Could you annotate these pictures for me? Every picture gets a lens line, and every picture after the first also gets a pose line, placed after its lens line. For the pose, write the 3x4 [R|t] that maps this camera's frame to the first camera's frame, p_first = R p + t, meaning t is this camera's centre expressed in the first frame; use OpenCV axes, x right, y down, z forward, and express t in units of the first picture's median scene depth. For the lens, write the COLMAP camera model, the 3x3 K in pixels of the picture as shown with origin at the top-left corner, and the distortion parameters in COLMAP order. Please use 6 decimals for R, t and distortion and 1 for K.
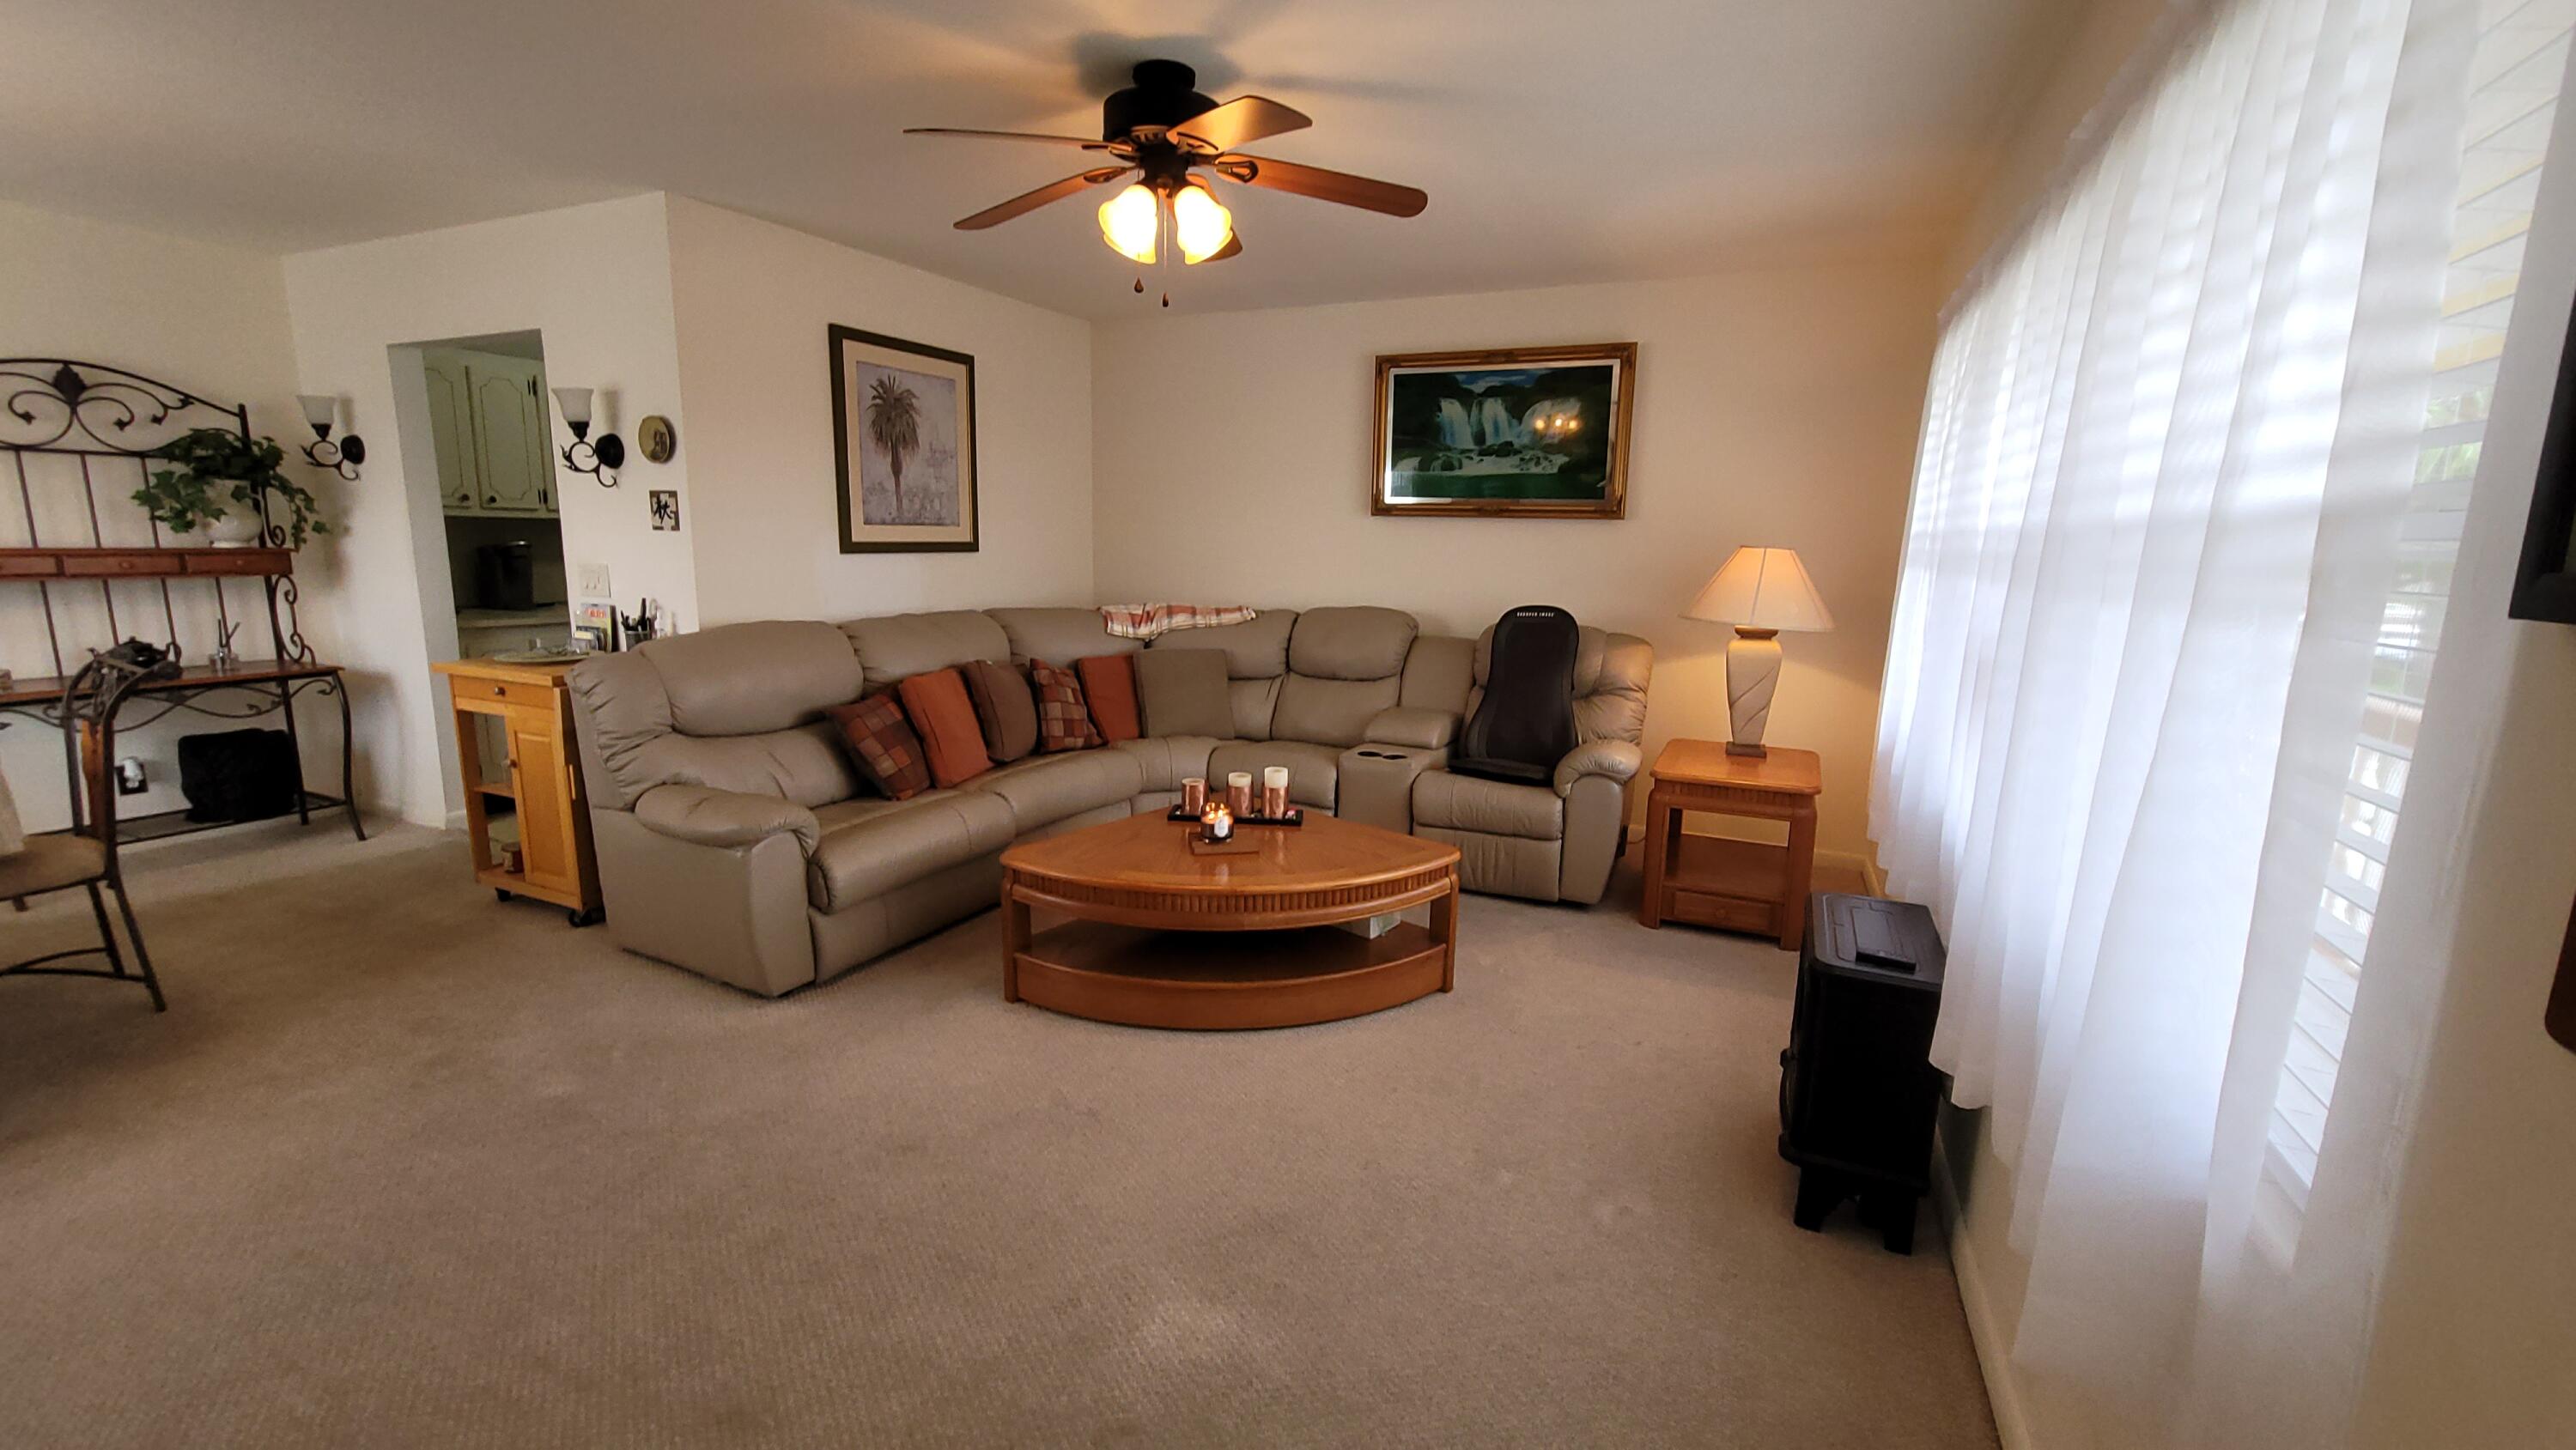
lens RADIAL K [[1050.5, 0, 1279.2], [0, 1050.5, 730.7], [0, 0, 1]] dist [-0.004242, 0.000893]
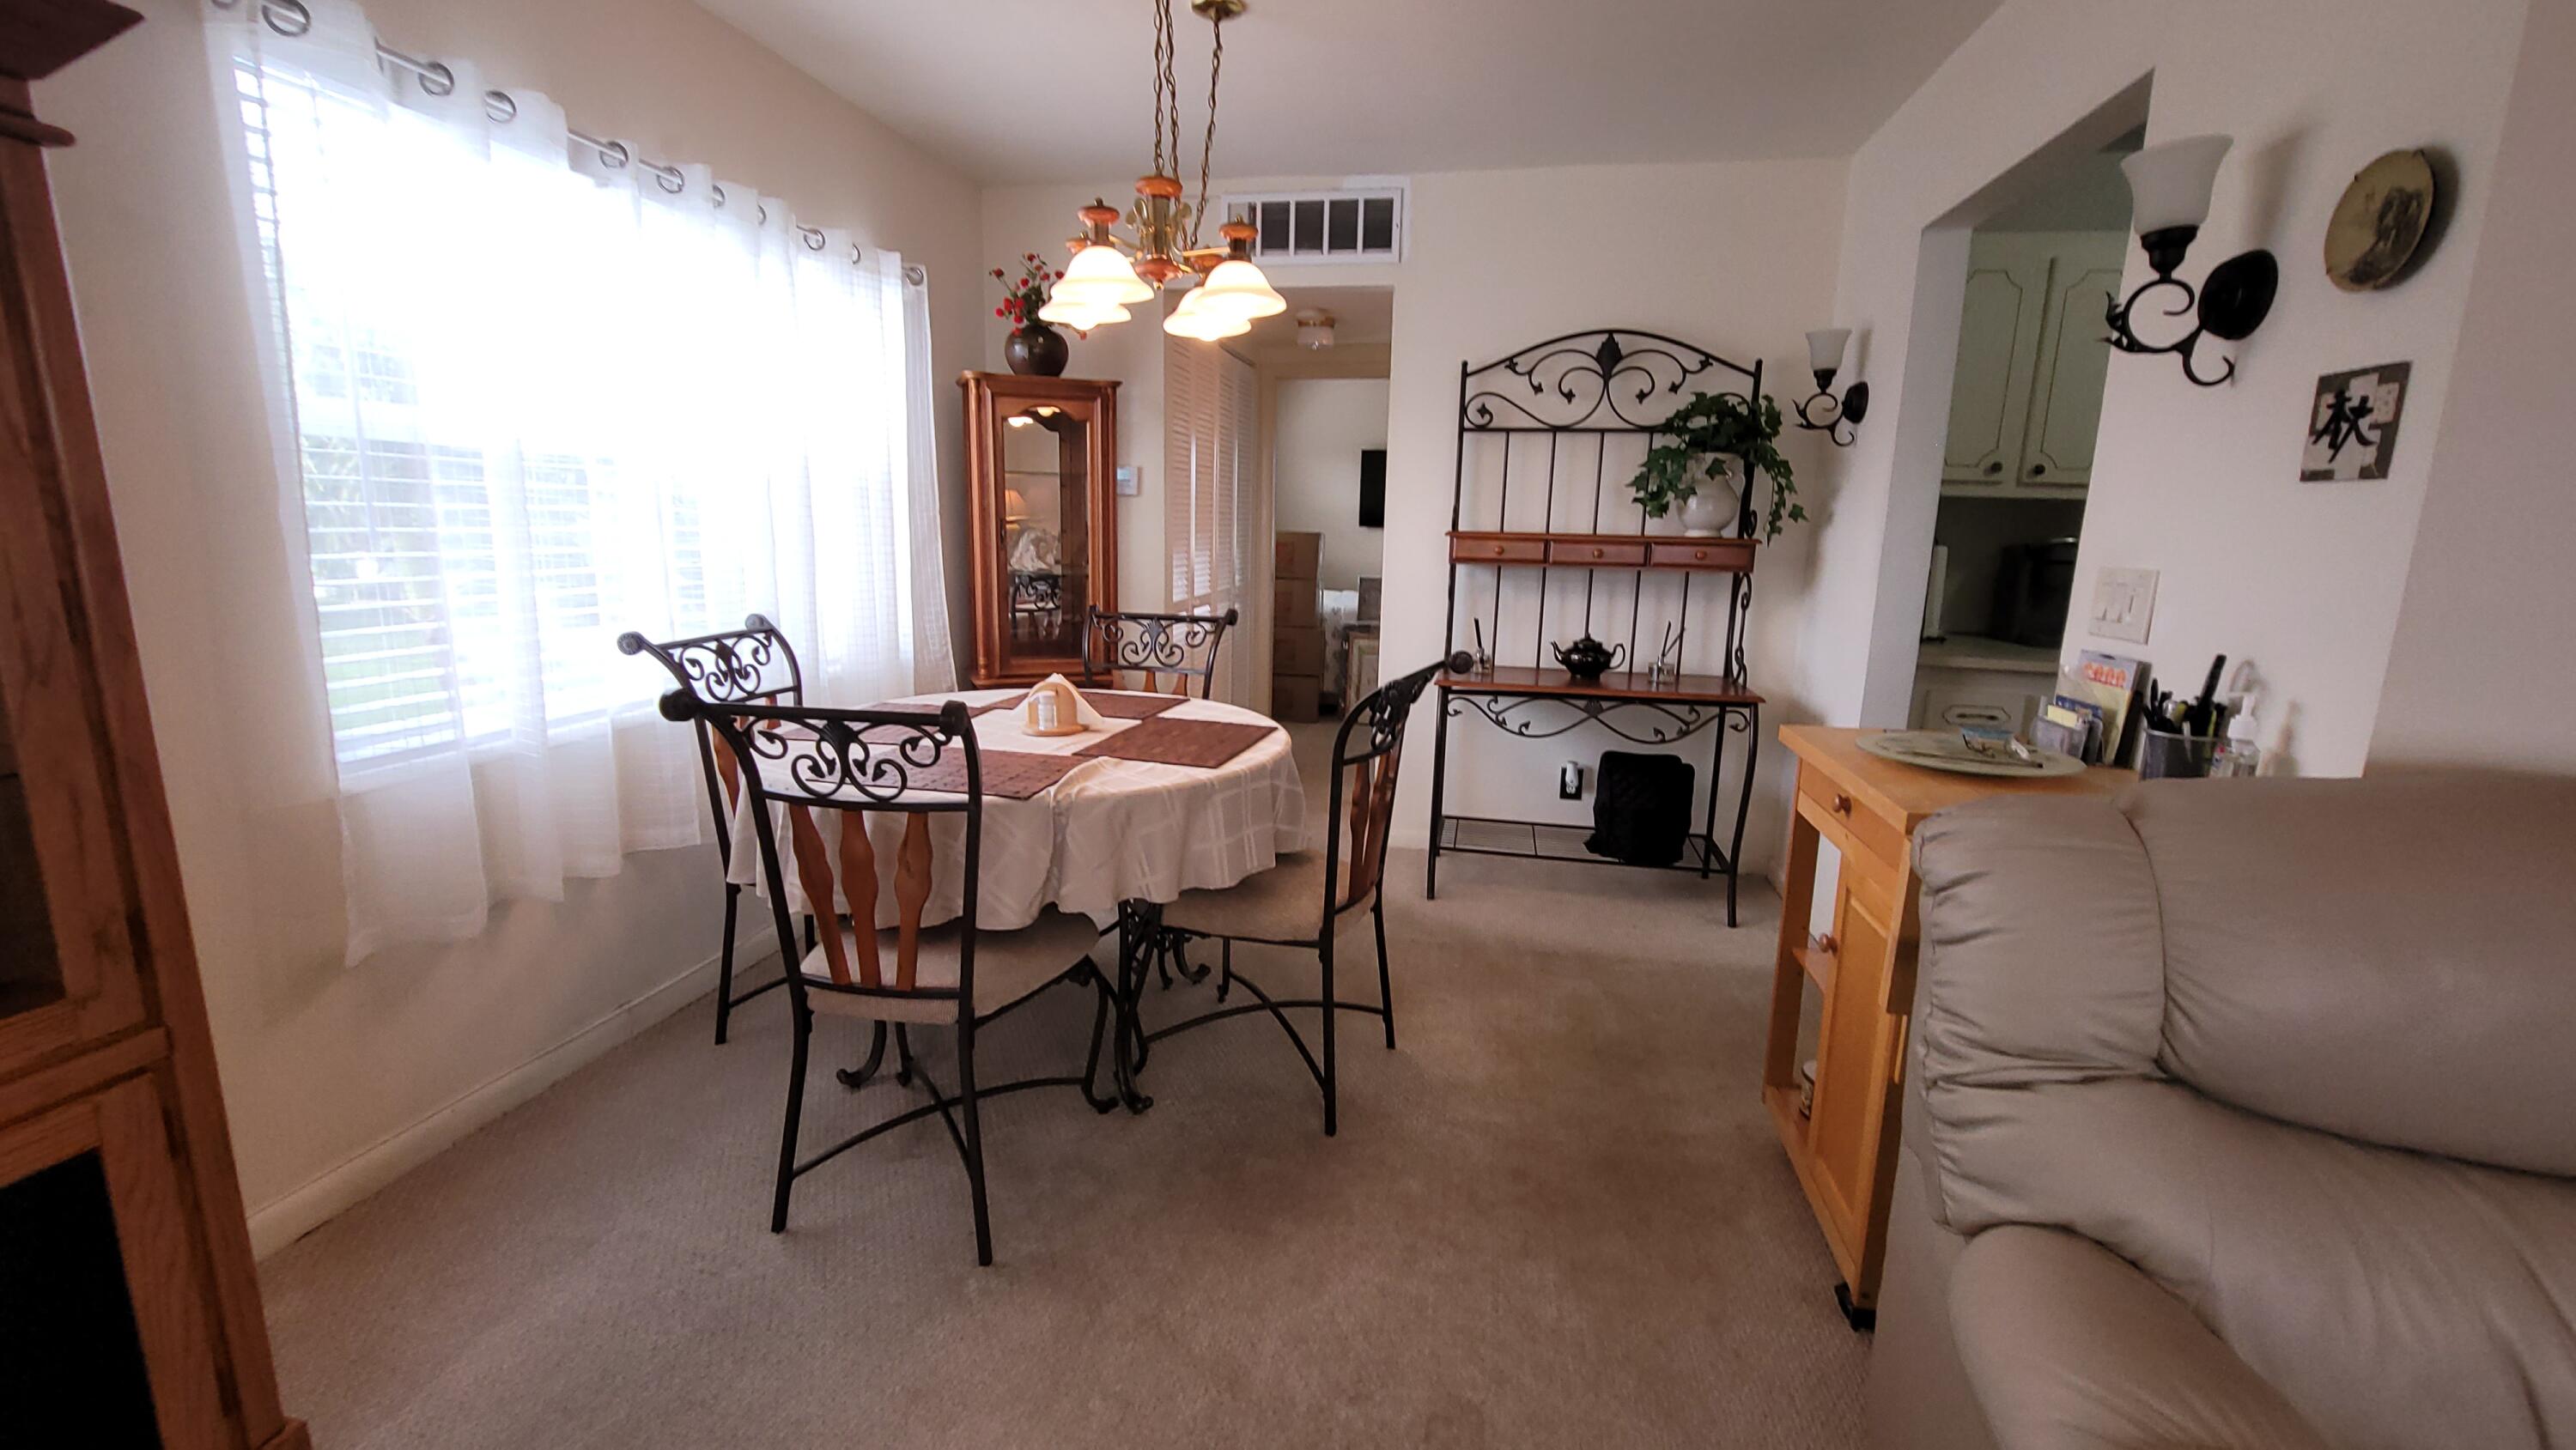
lens RADIAL K [[1050.5, 0, 1290.4], [0, 1050.5, 720.9], [0, 0, 1]] dist [-0.004242, 0.000893]
pose [[0.244879, 0.168575, -0.954786, -0.282958], [-0.196707, 0.972926, 0.121327, -0.074432], [0.949390, 0.158103, 0.271409, 0.514496]]
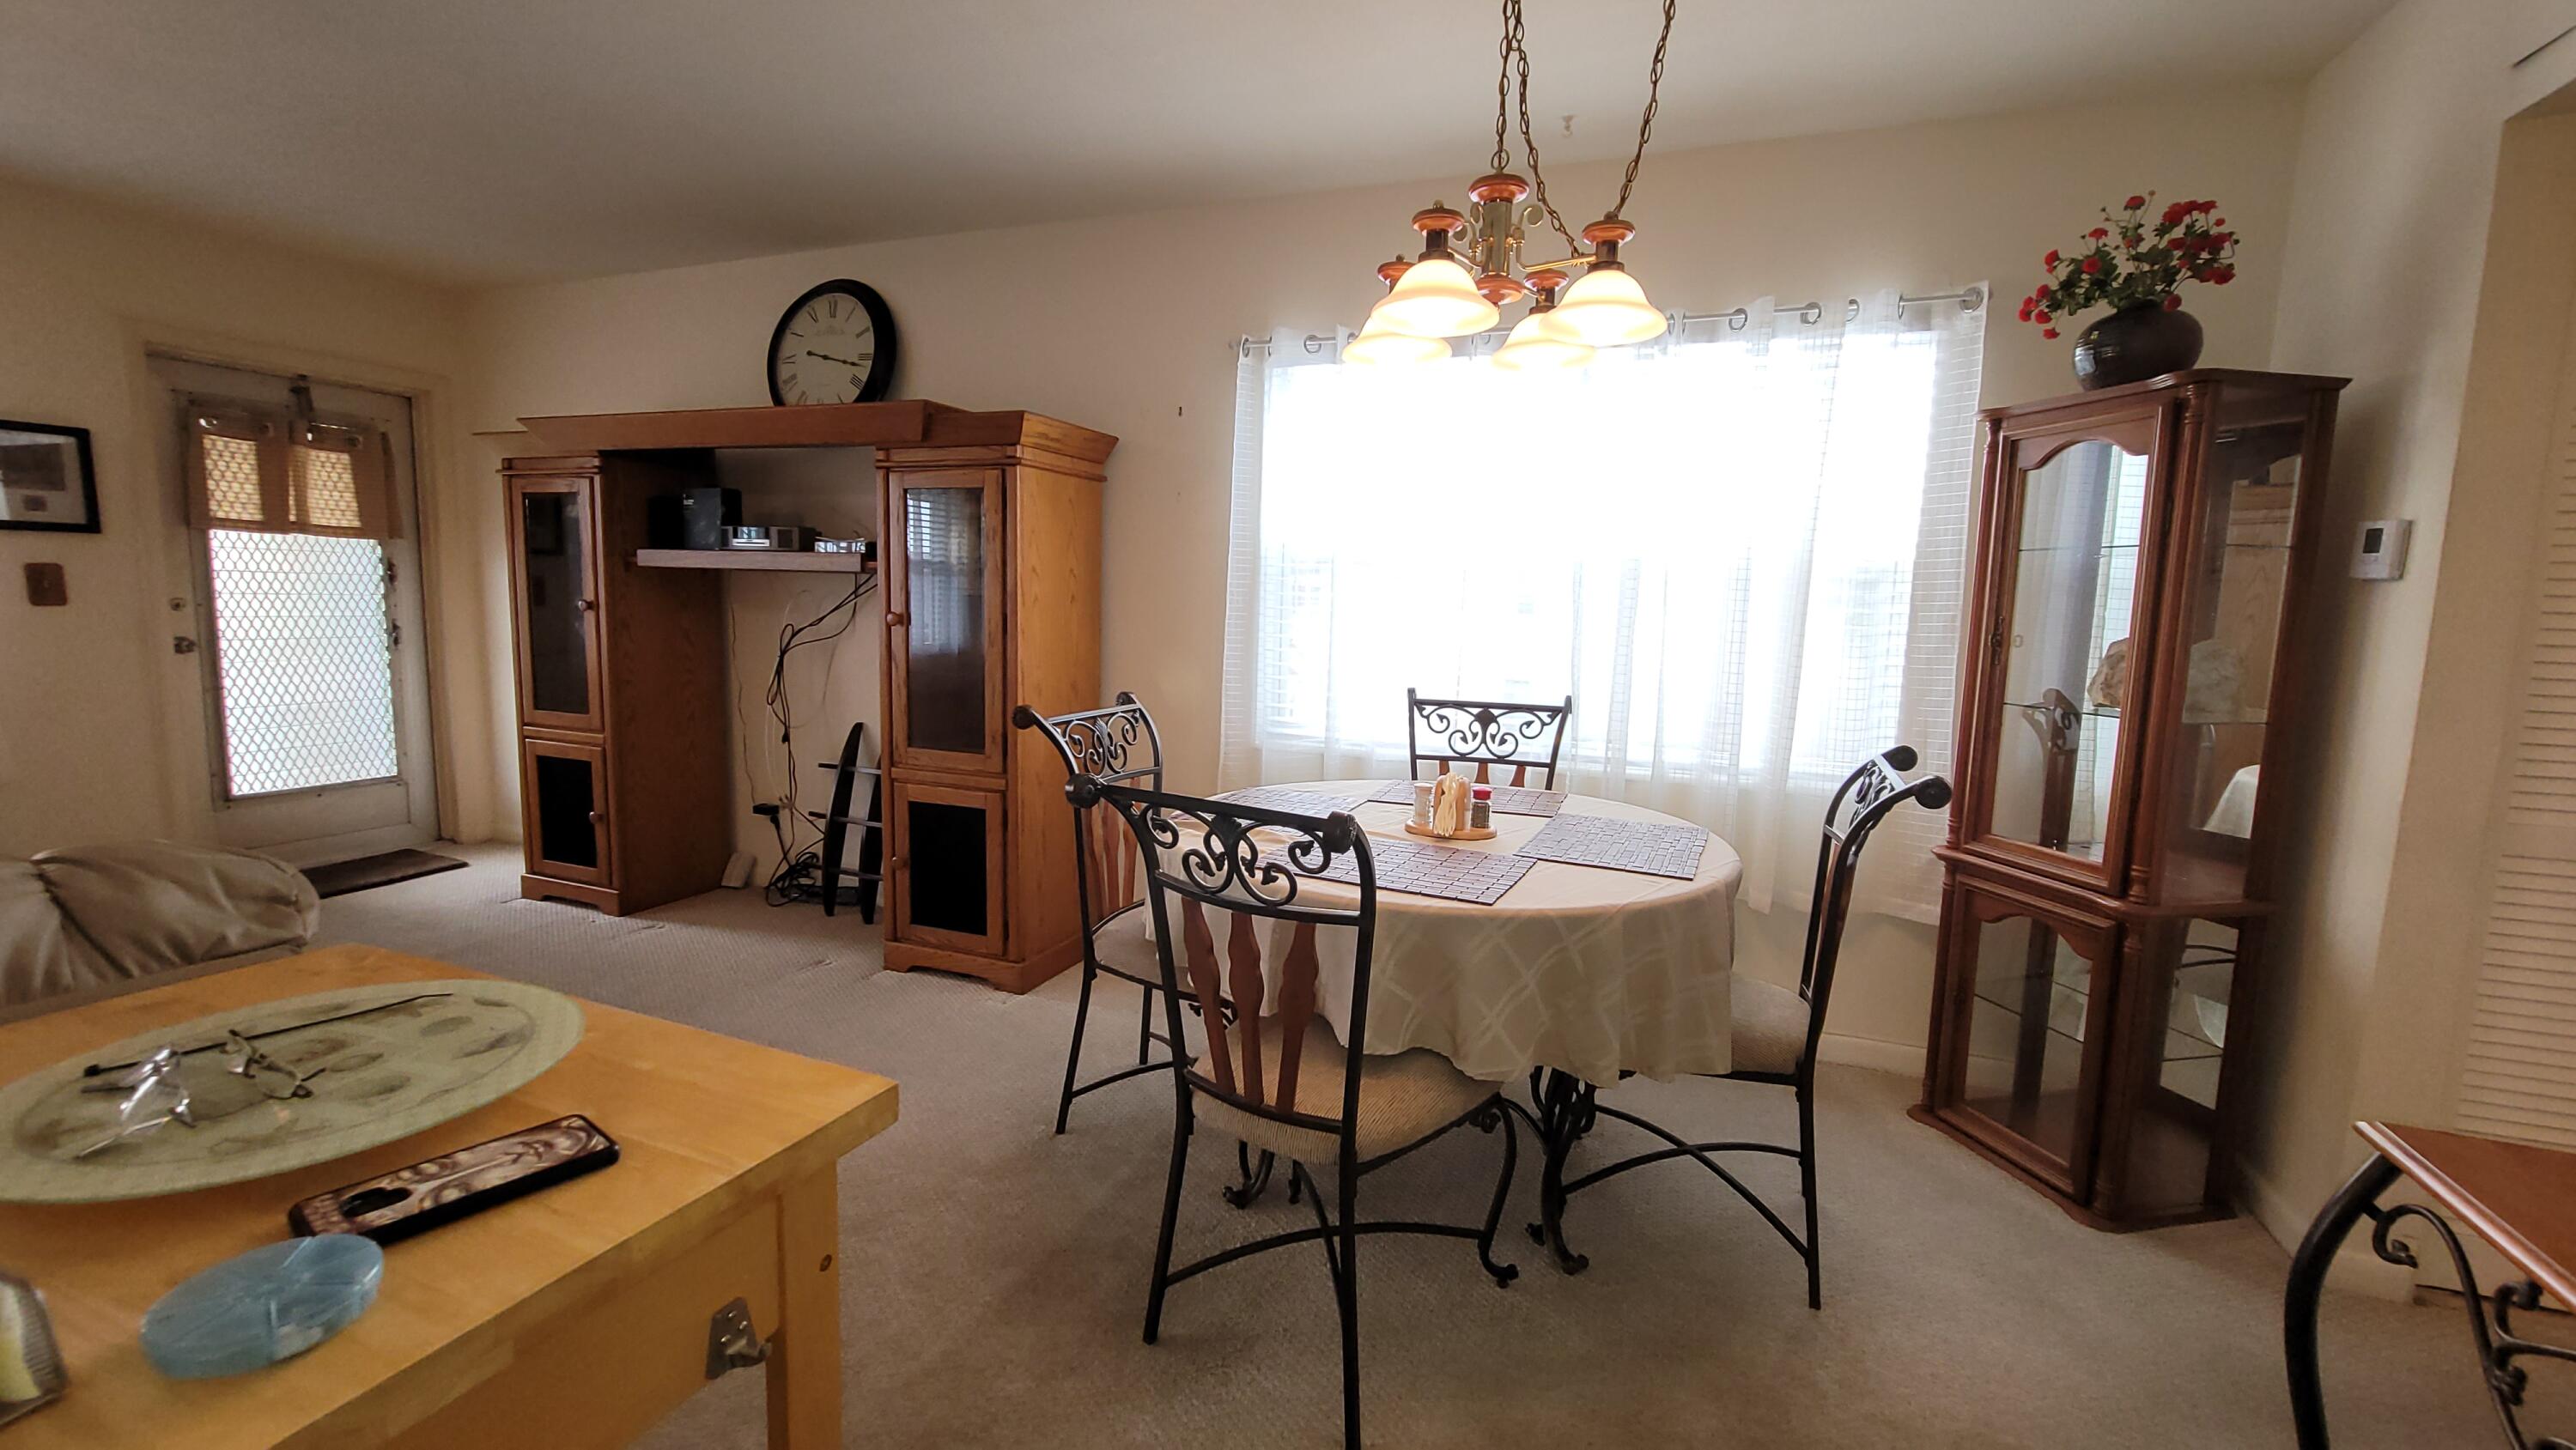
lens RADIAL K [[1050.5, 0, 1288.8], [0, 1050.5, 717.7], [0, 0, 1]] dist [-0.004242, 0.000893]
pose [[-0.996700, -0.042041, -0.069441, -0.773640], [-0.060968, 0.952484, 0.298424, -0.184237], [0.053595, 0.301673, -0.951904, 1.050093]]
